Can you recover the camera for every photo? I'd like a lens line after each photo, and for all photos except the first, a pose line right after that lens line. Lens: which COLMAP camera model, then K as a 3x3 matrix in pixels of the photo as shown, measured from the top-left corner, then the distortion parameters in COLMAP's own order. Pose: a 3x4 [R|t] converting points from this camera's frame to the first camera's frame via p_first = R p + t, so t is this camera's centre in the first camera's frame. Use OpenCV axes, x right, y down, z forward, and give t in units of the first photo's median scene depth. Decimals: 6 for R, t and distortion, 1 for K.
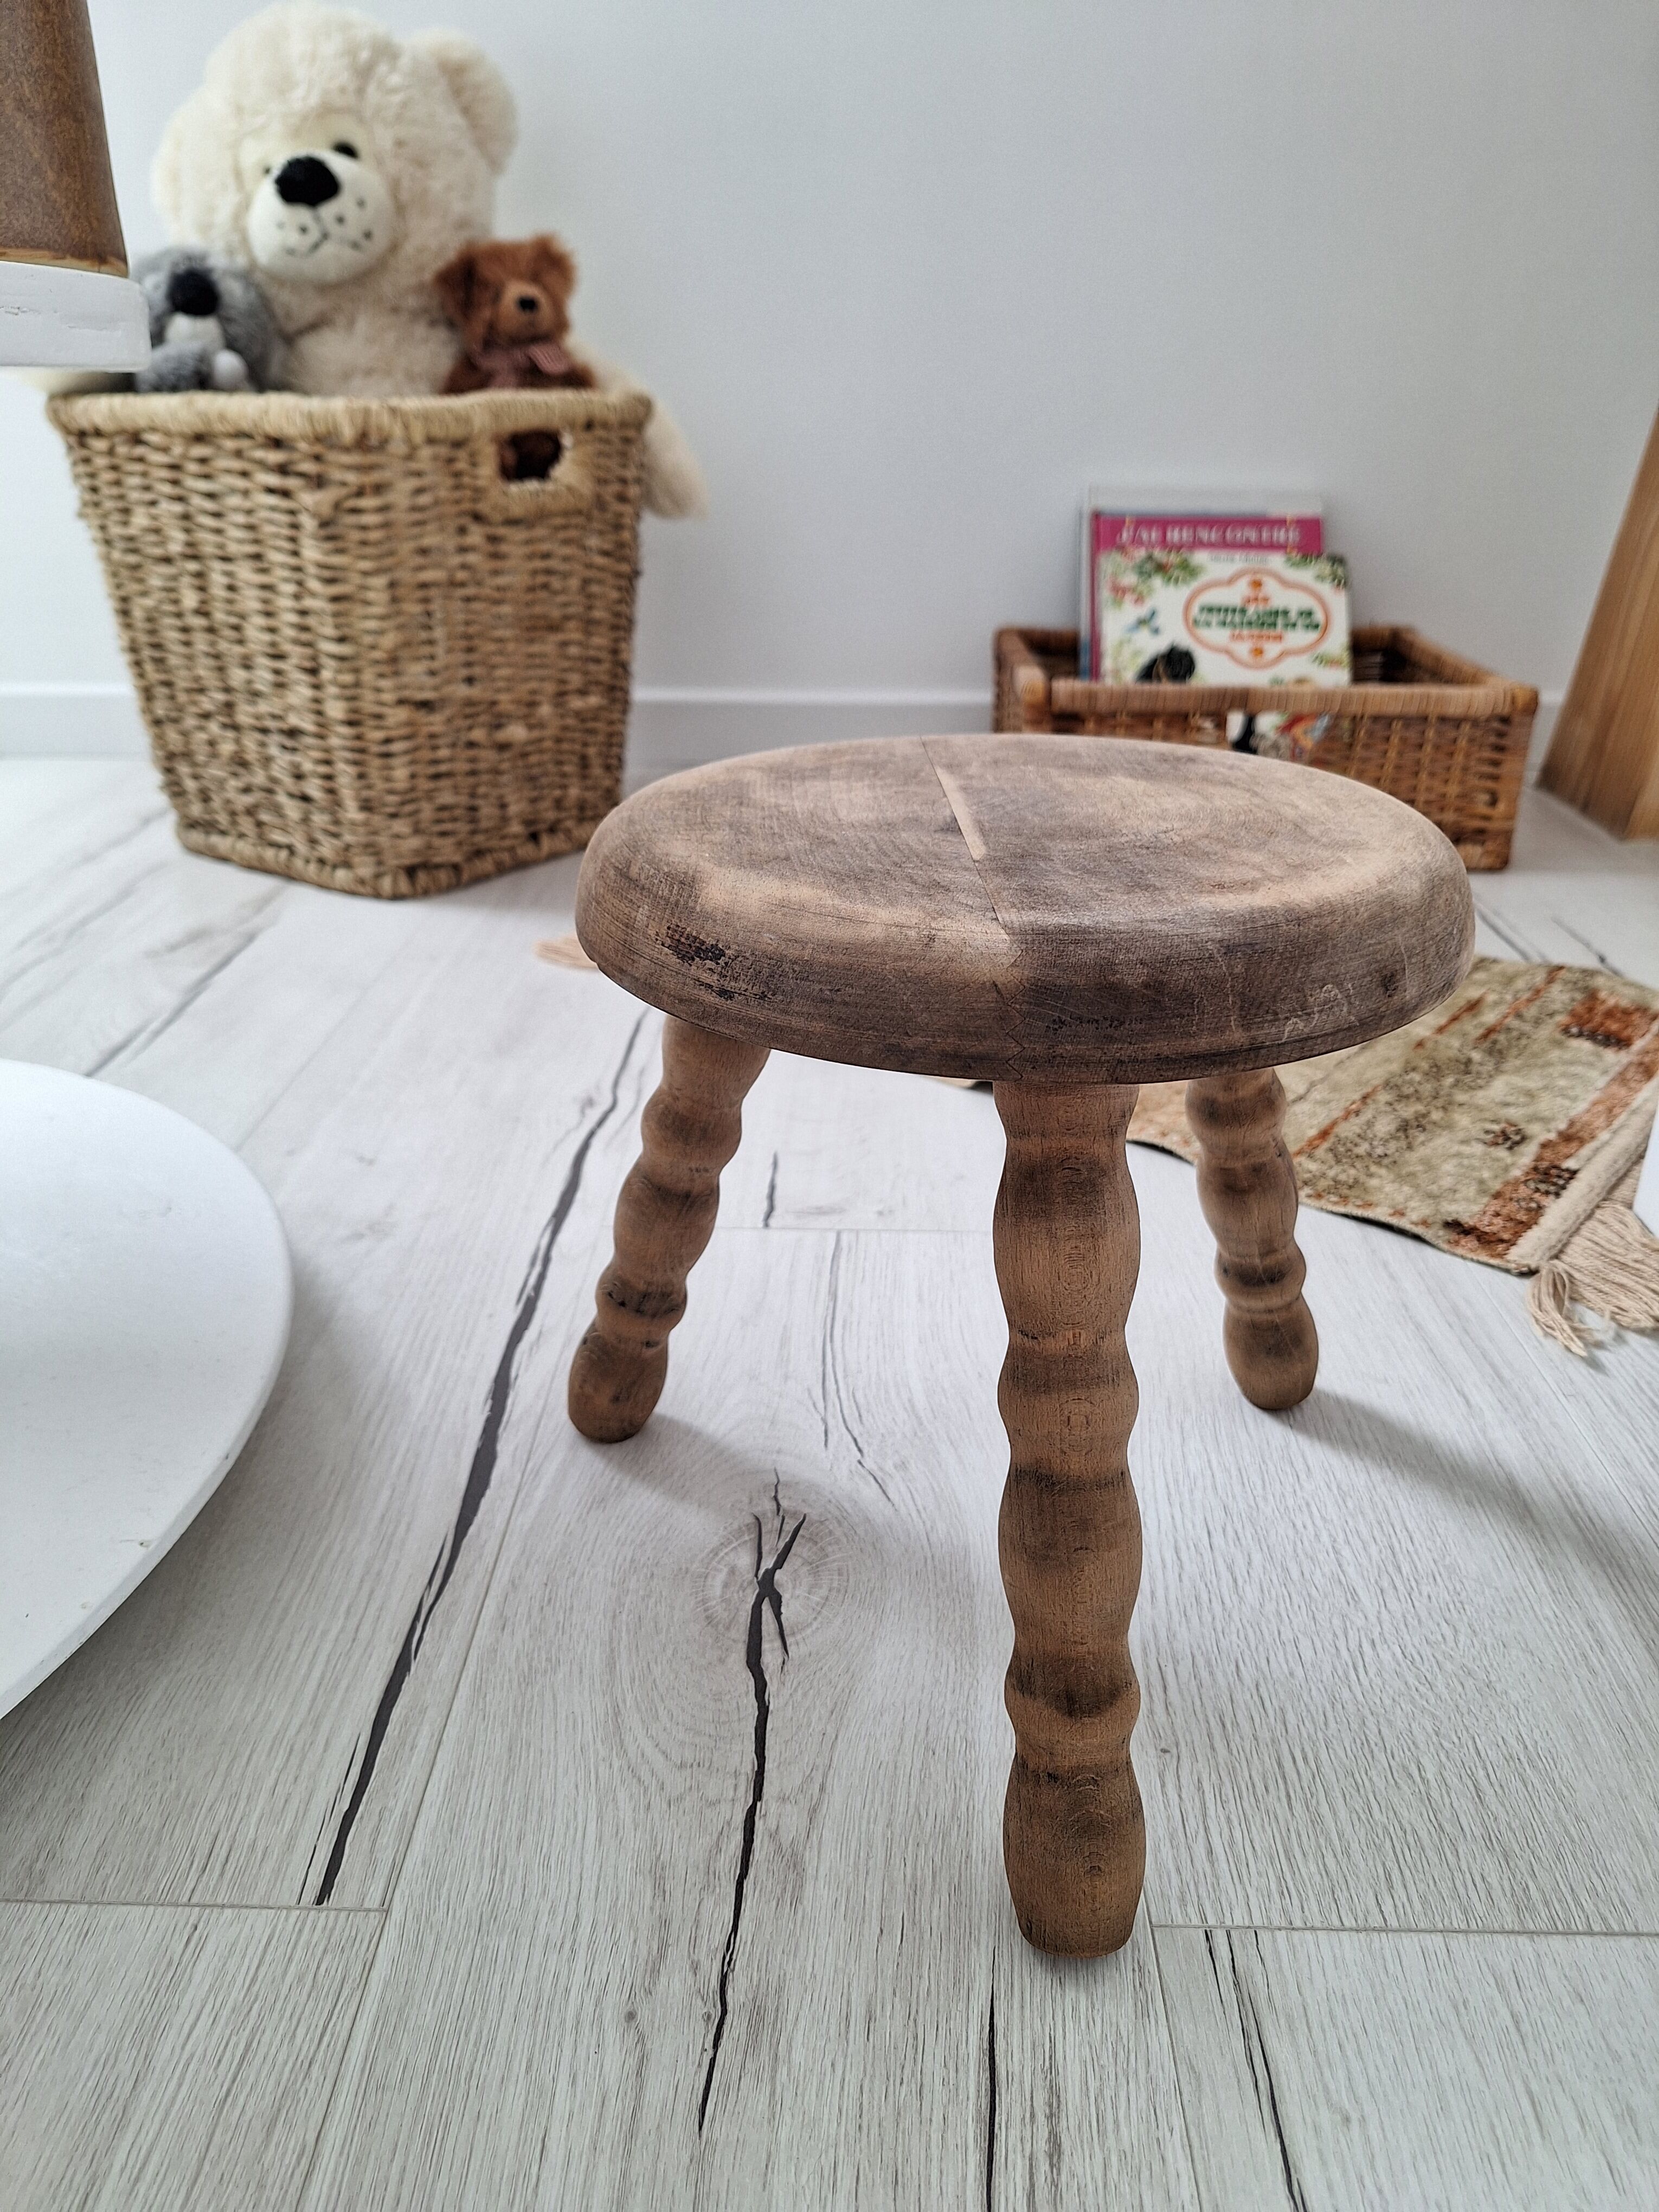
lens RADIAL K [[1568.2, 0, 833.9], [0, 1568.2, 1147.8], [0, 0, 1]] dist [0.062353, -0.094369]
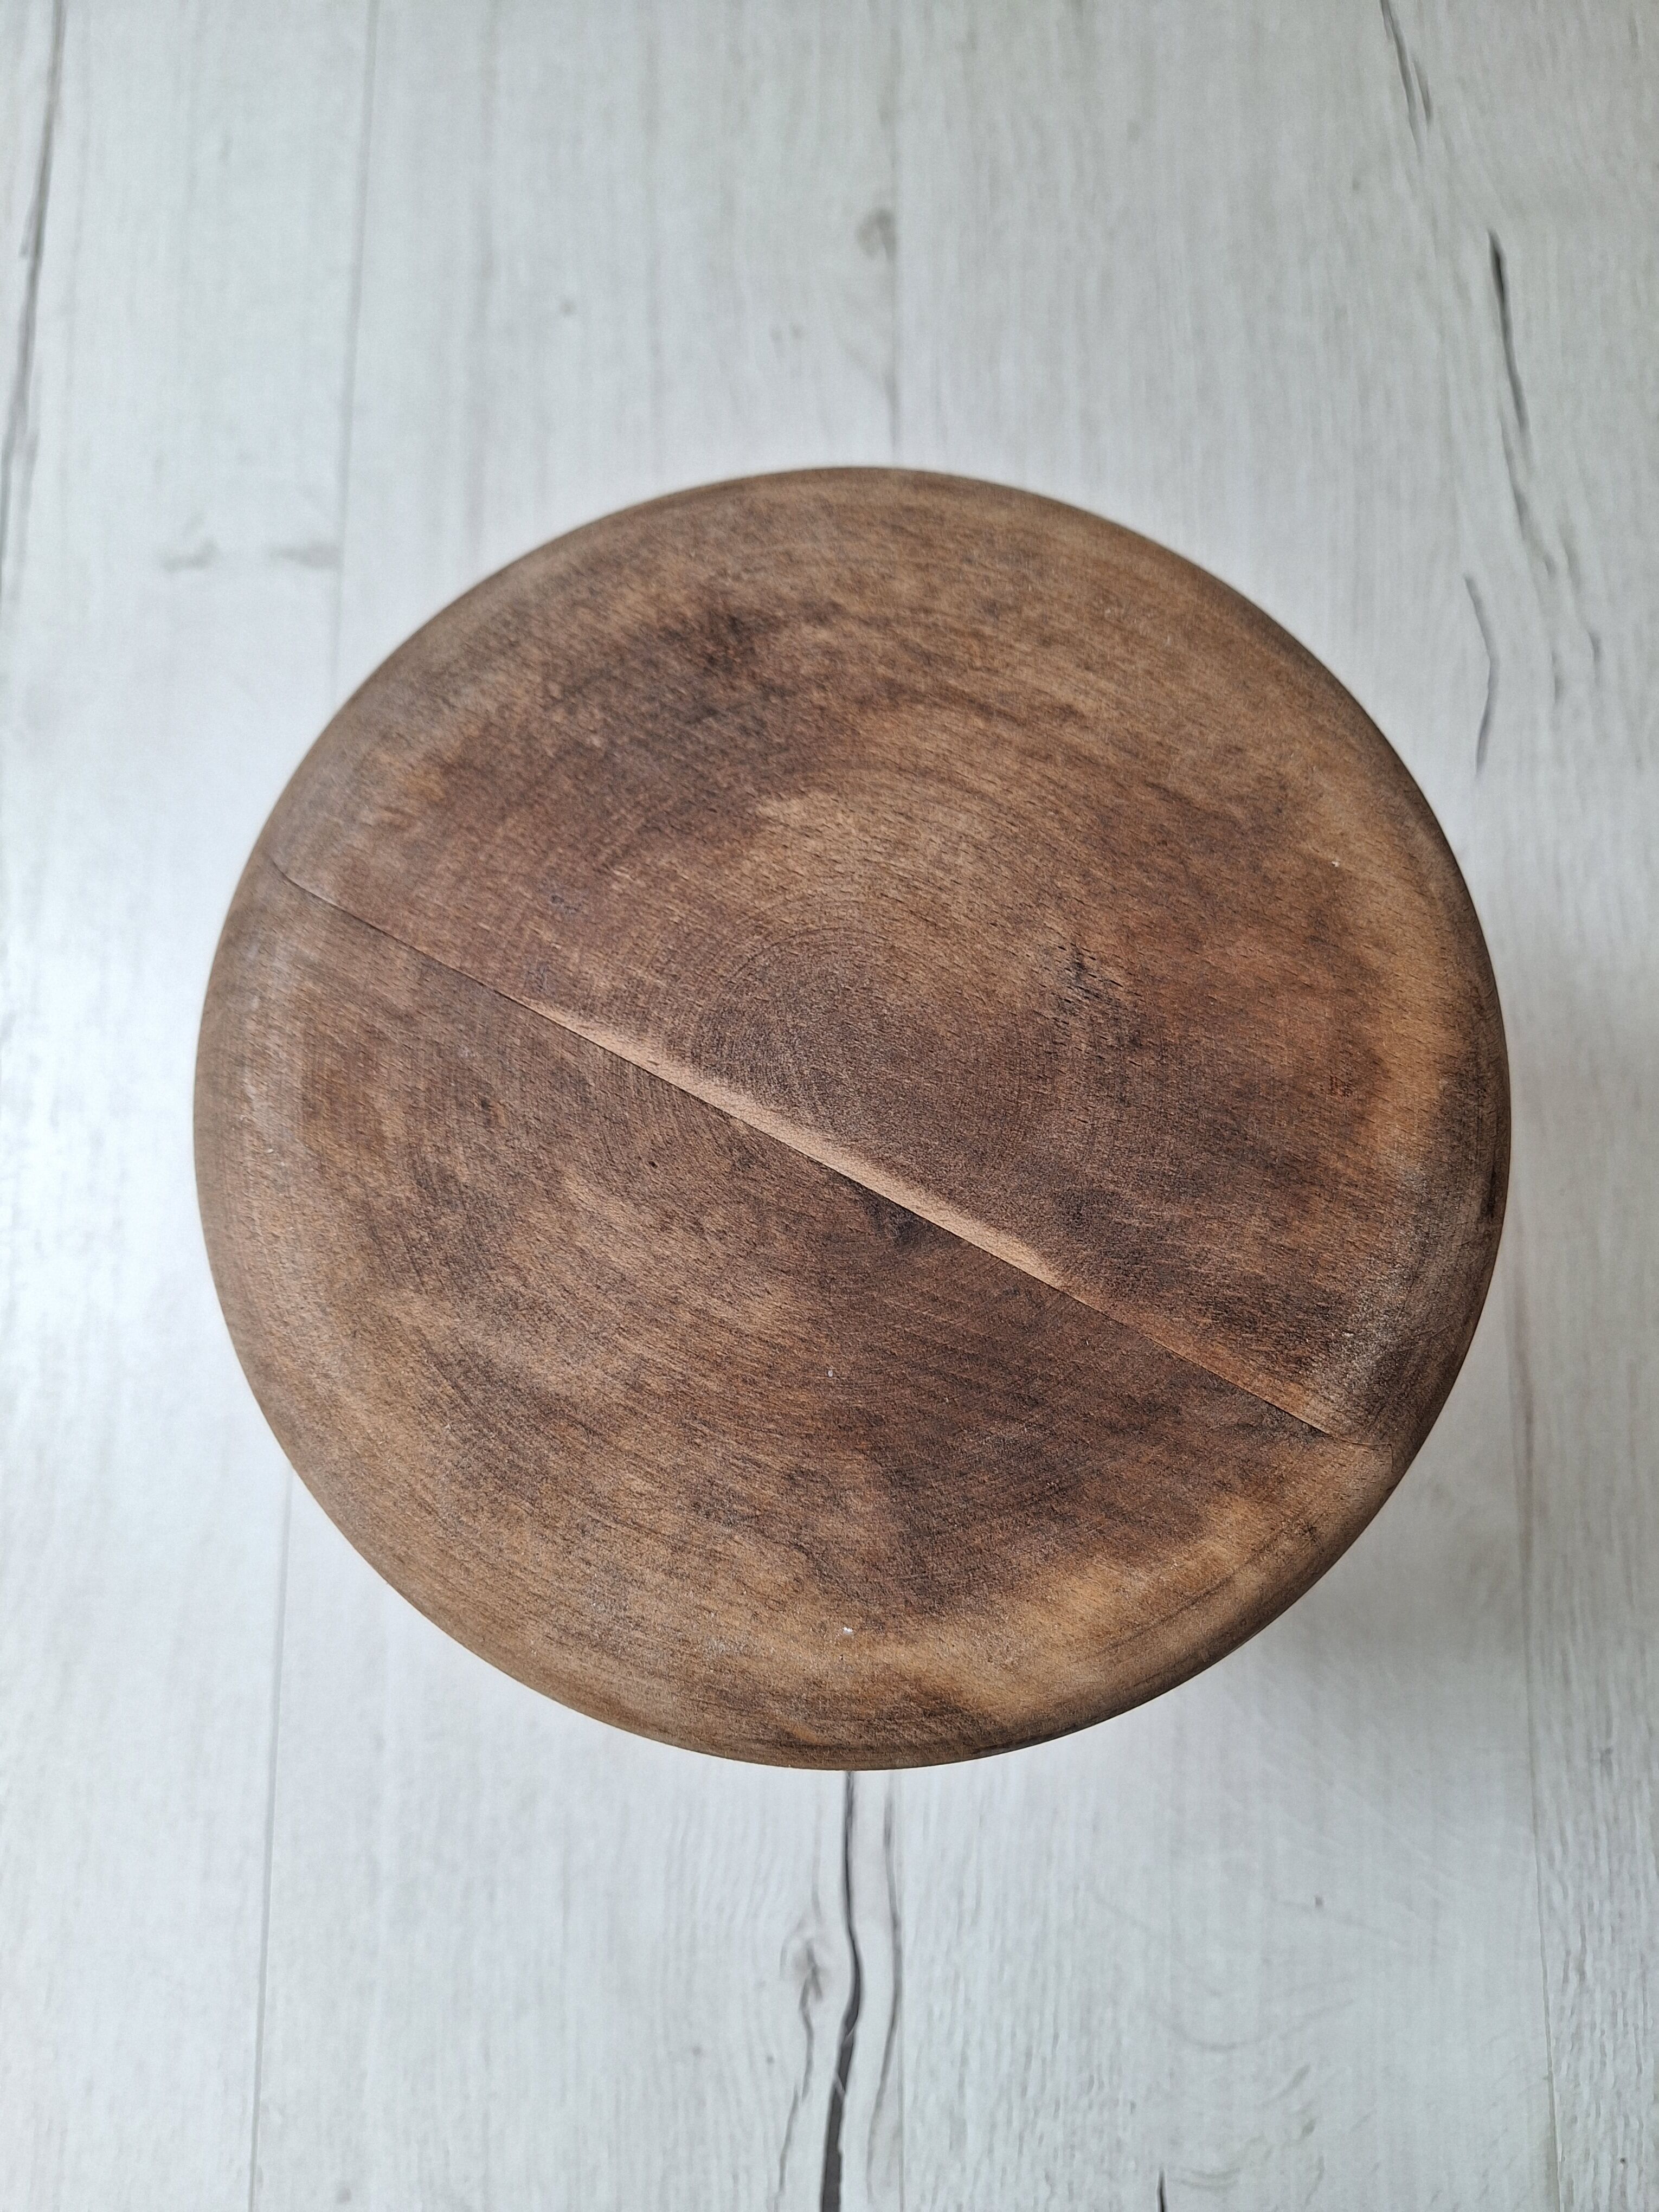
lens RADIAL K [[1568.2, 0, 839.8], [0, 1568.2, 1069.5], [0, 0, 1]] dist [0.062353, -0.094369]
pose [[0.503579, -0.857483, 0.105502, 0.027211], [0.384968, 0.332033, 0.861135, -0.473447], [-0.773439, -0.393035, 0.497308, 0.421538]]
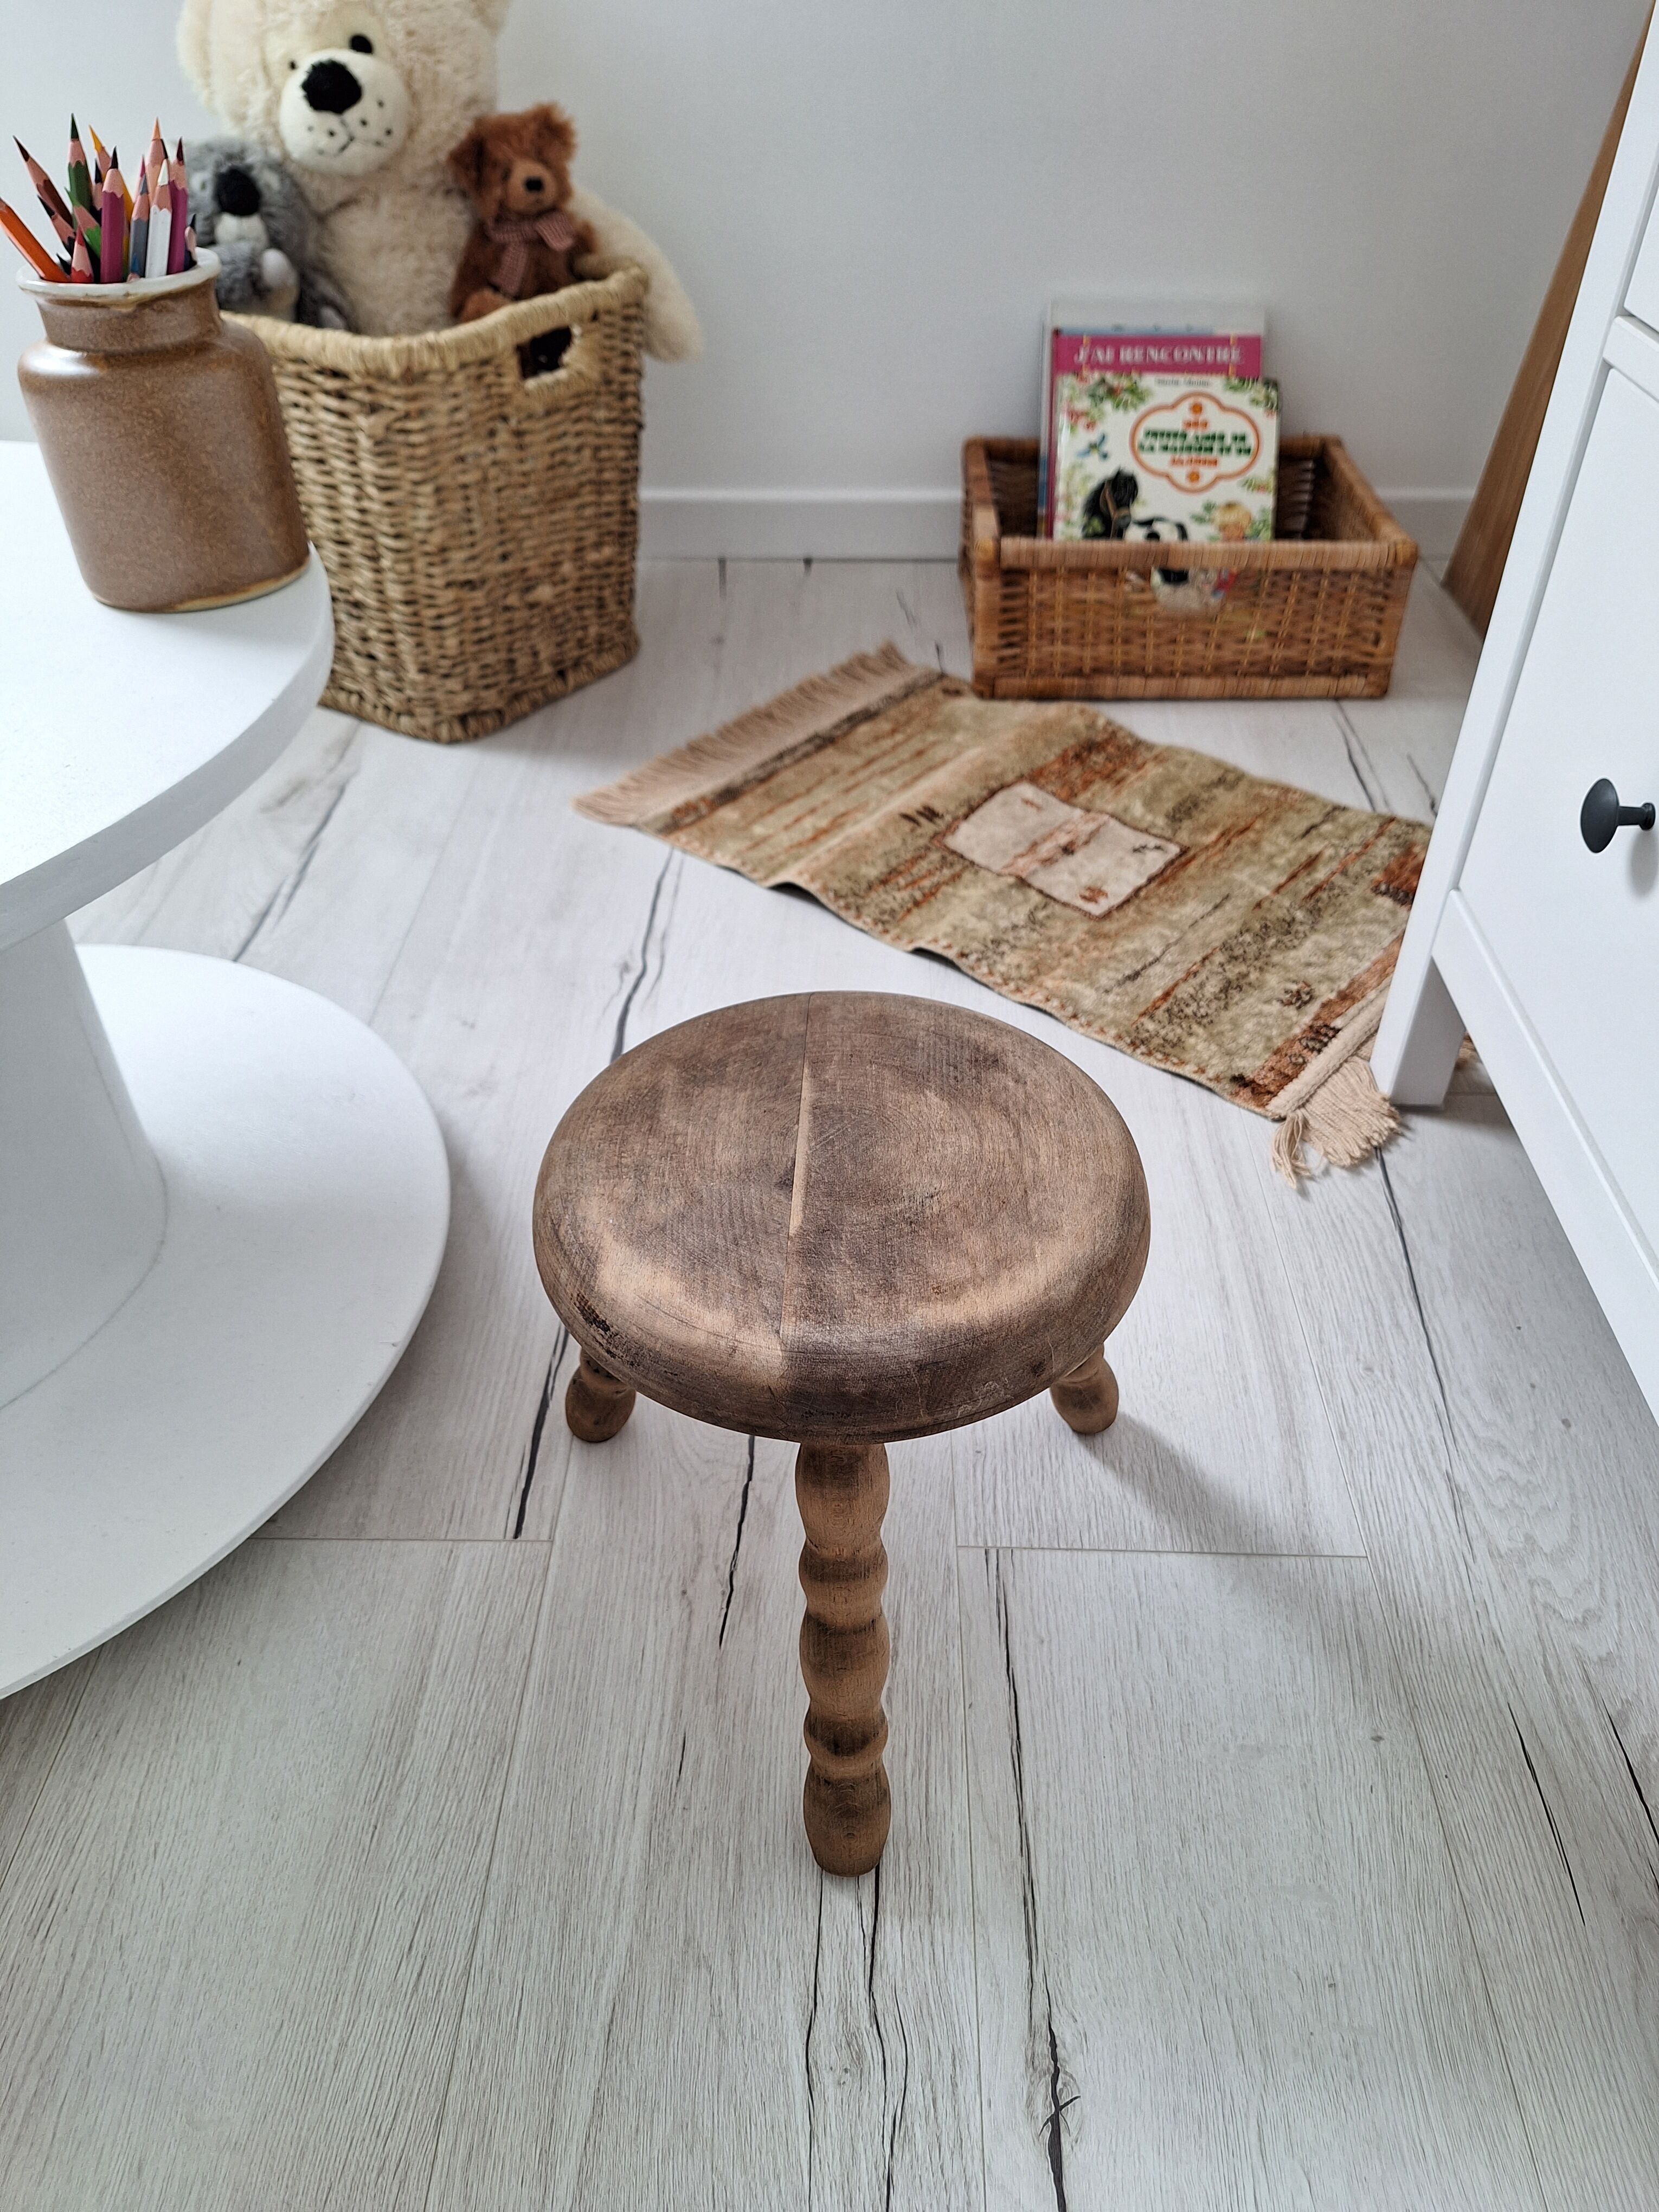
lens RADIAL K [[1568.2, 0, 848.3], [0, 1568.2, 1153.3], [0, 0, 1]] dist [0.062353, -0.094369]
pose [[0.999984, -0.004838, -0.002760, 0.045409], [0.005370, 0.968876, 0.247489, -0.251679], [0.001477, -0.247500, 0.968887, -0.412907]]
